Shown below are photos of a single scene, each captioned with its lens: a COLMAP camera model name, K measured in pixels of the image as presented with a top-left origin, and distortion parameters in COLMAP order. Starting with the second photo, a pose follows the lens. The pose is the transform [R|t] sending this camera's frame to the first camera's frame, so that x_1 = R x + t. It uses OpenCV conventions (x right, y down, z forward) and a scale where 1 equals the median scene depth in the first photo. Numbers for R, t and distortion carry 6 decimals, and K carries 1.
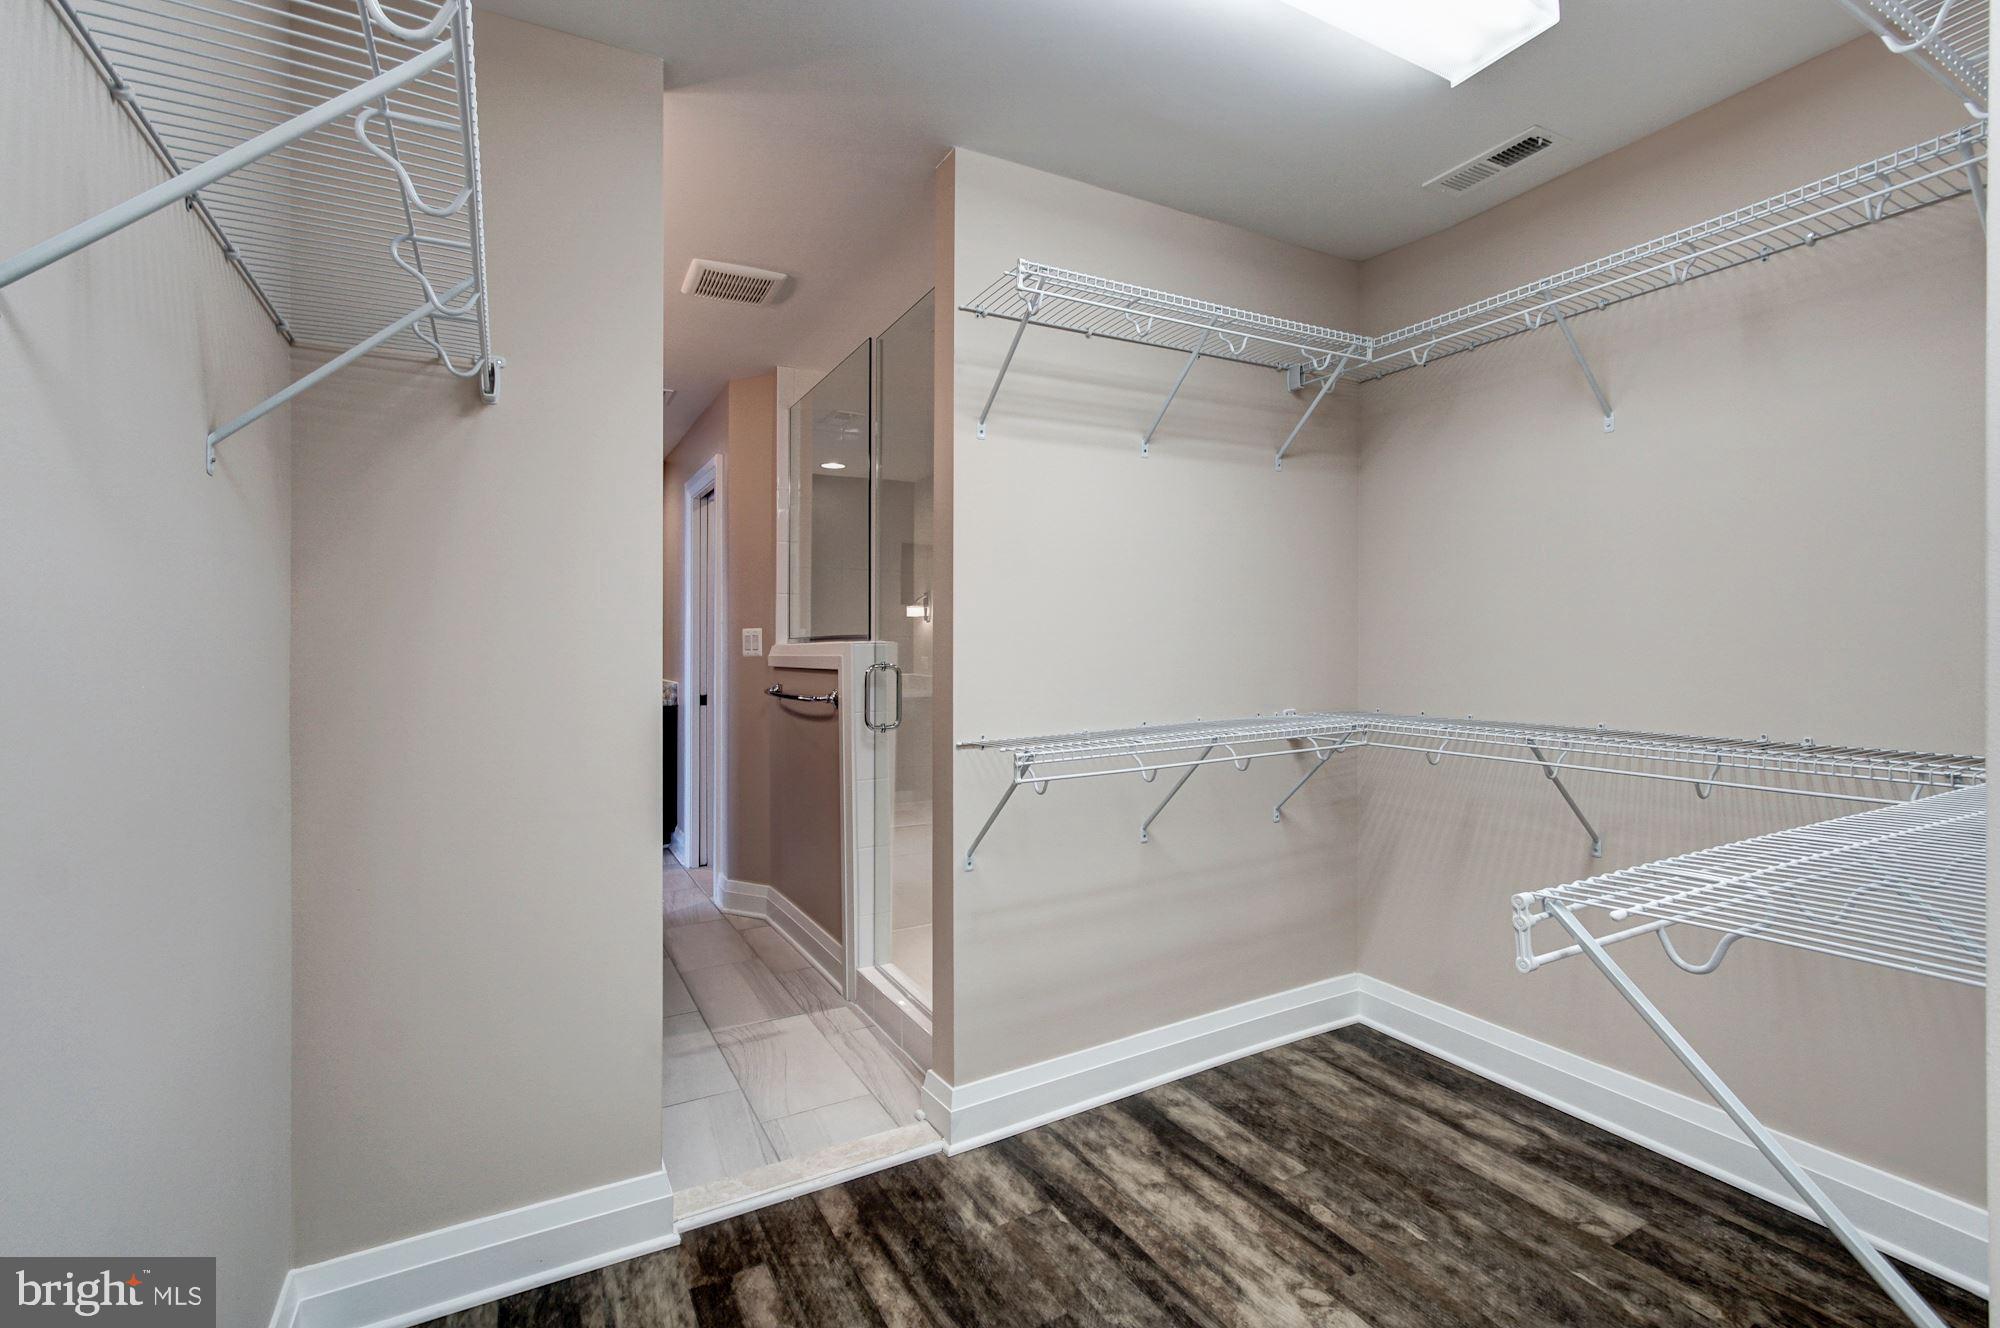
lens RADIAL K [[899.7, 0, 1001.7], [0, 899.7, 660.4], [0, 0, 1]] dist [-0.015690, 0.000116]
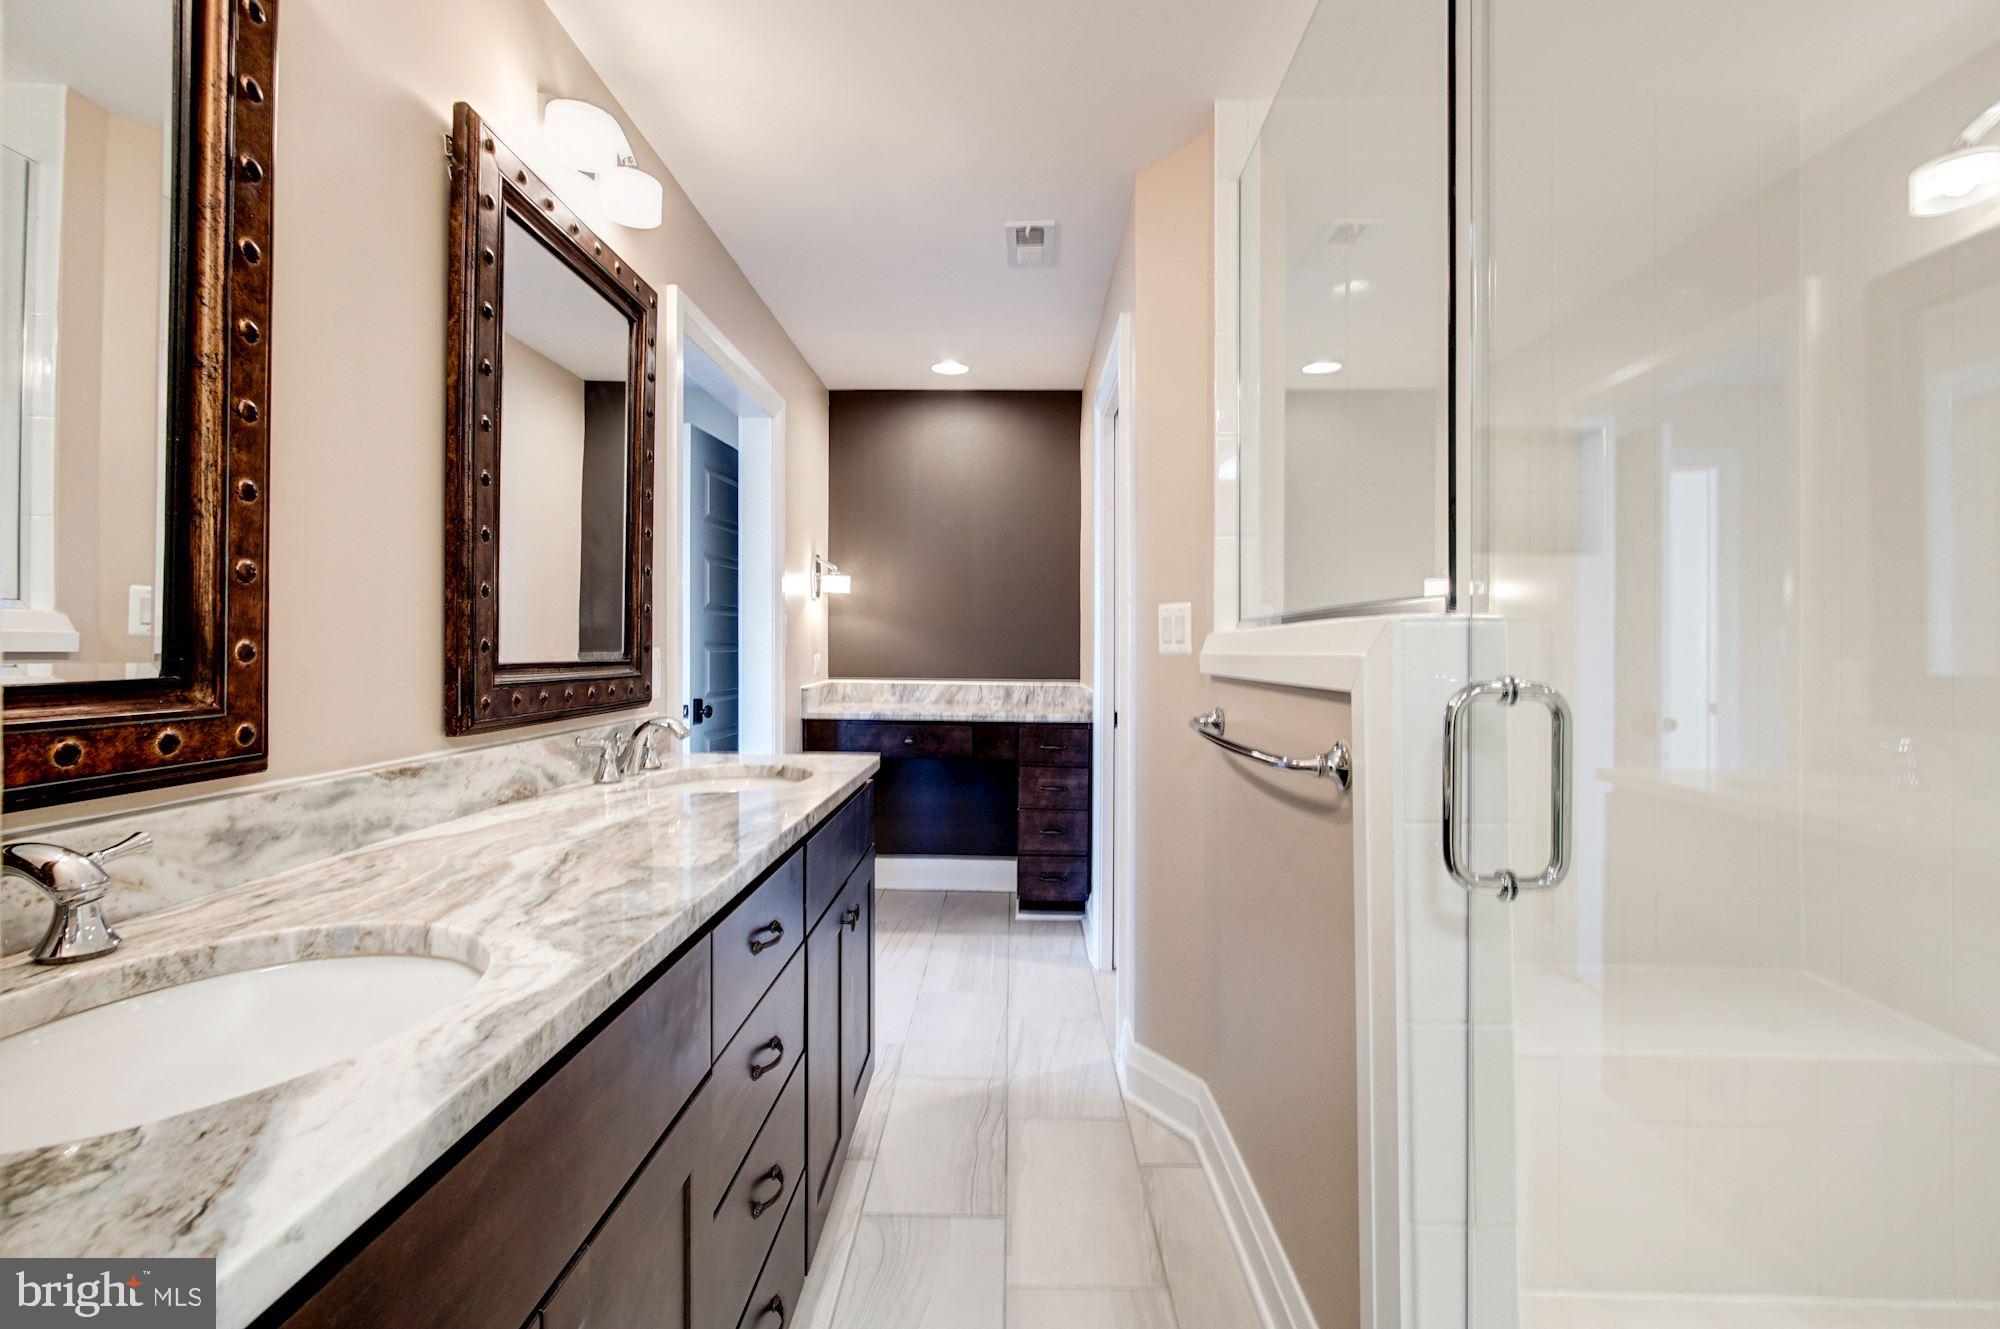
lens RADIAL K [[899.7, 0, 998.9], [0, 899.7, 649.9], [0, 0, 1]] dist [-0.015690, 0.000116]
pose [[0.865929, -0.002014, -0.500162, -0.098165], [0.000263, 0.999994, -0.003572, -0.005377], [0.500166, 0.002962, 0.865924, 0.484108]]
